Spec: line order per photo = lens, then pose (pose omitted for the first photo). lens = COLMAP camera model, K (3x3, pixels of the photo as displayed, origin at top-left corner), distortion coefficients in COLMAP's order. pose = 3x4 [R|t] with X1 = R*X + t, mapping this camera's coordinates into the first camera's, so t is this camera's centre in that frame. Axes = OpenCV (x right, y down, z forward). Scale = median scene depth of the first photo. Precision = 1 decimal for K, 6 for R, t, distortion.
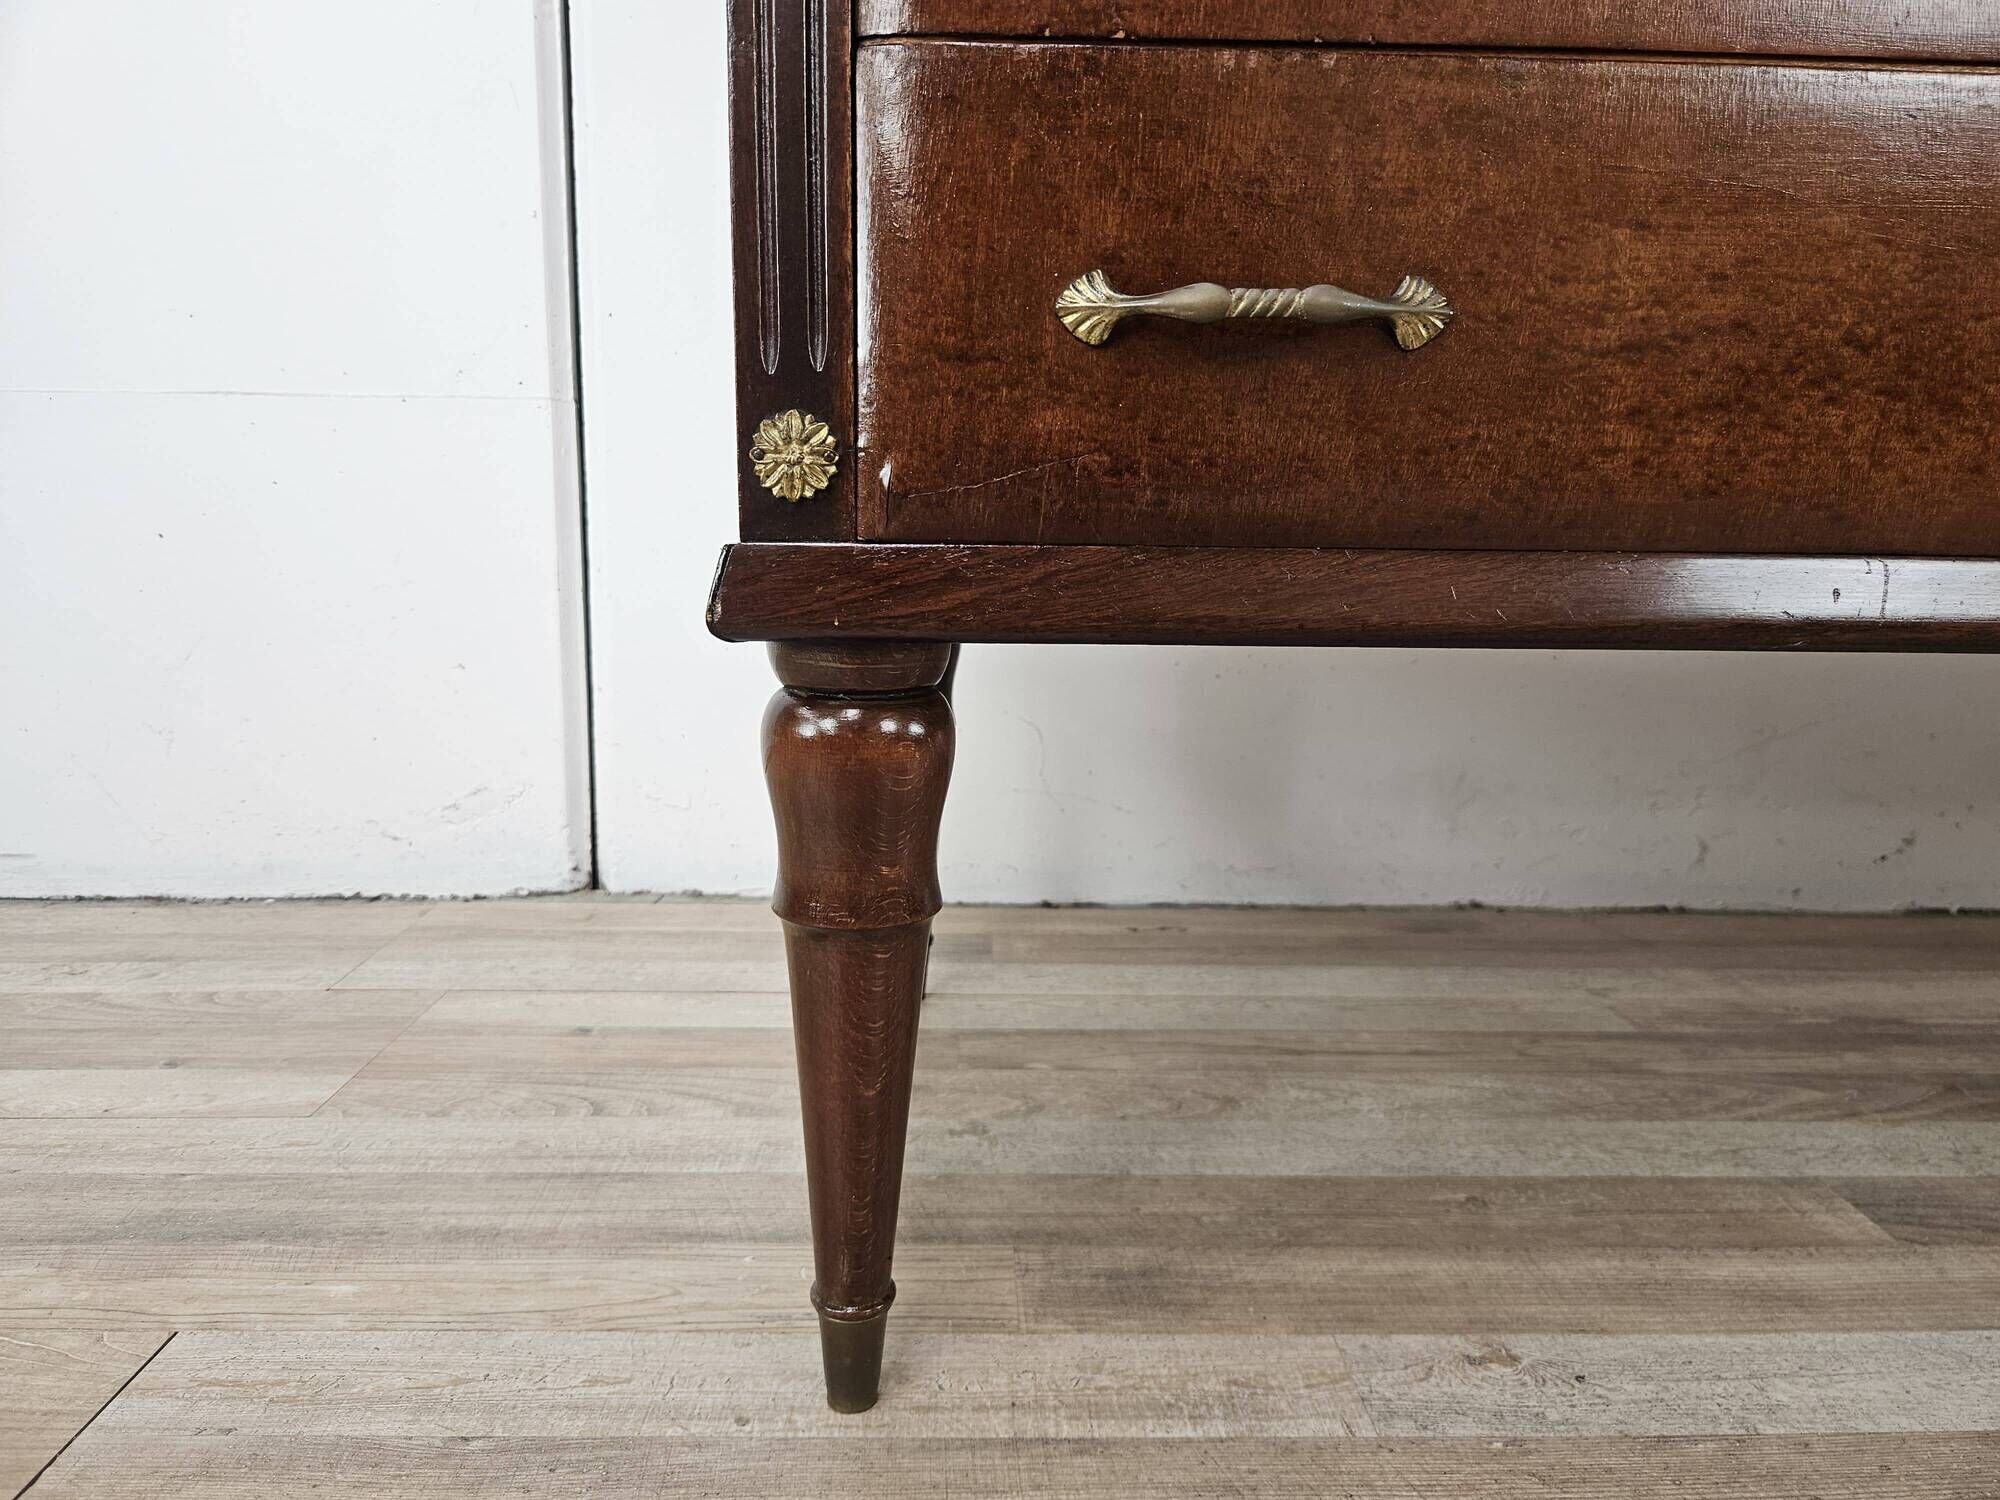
lens RADIAL K [[1379.9, 0, 984.3], [0, 1379.9, 723.3], [0, 0, 1]] dist [0.046856, -0.048635]
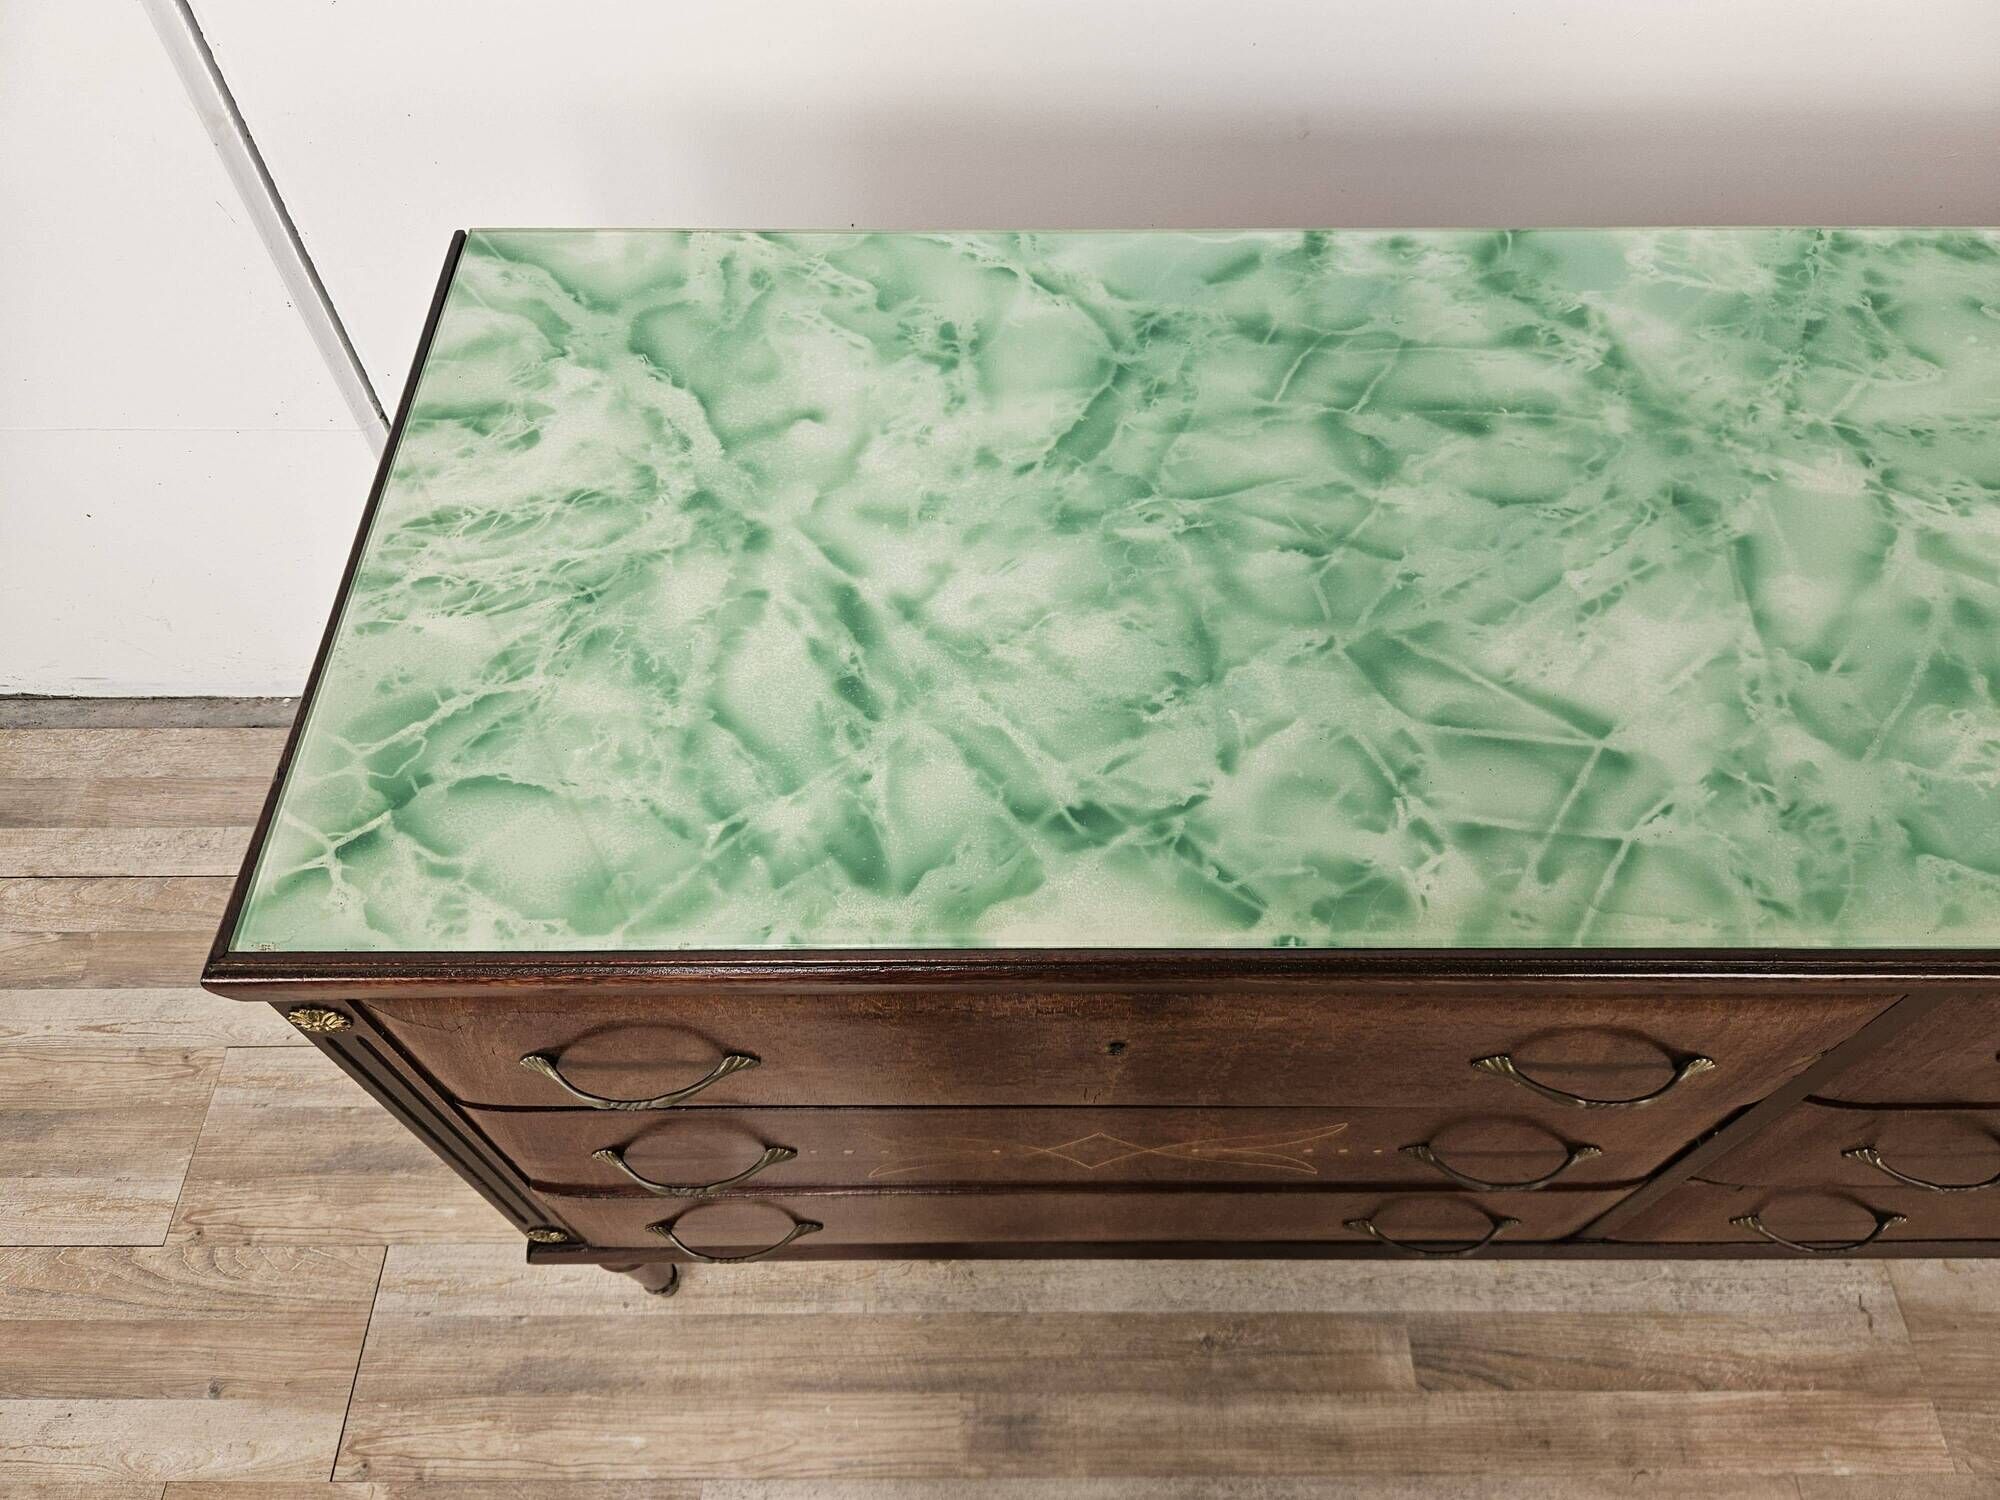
lens RADIAL K [[1379.9, 0, 984.2], [0, 1379.9, 758.0], [0, 0, 1]] dist [0.046856, -0.048635]
pose [[0.999734, 0.006759, -0.022073, 0.461970], [0.011928, 0.667387, 0.744616, -1.789859], [0.019764, -0.744680, 0.667128, 0.054147]]
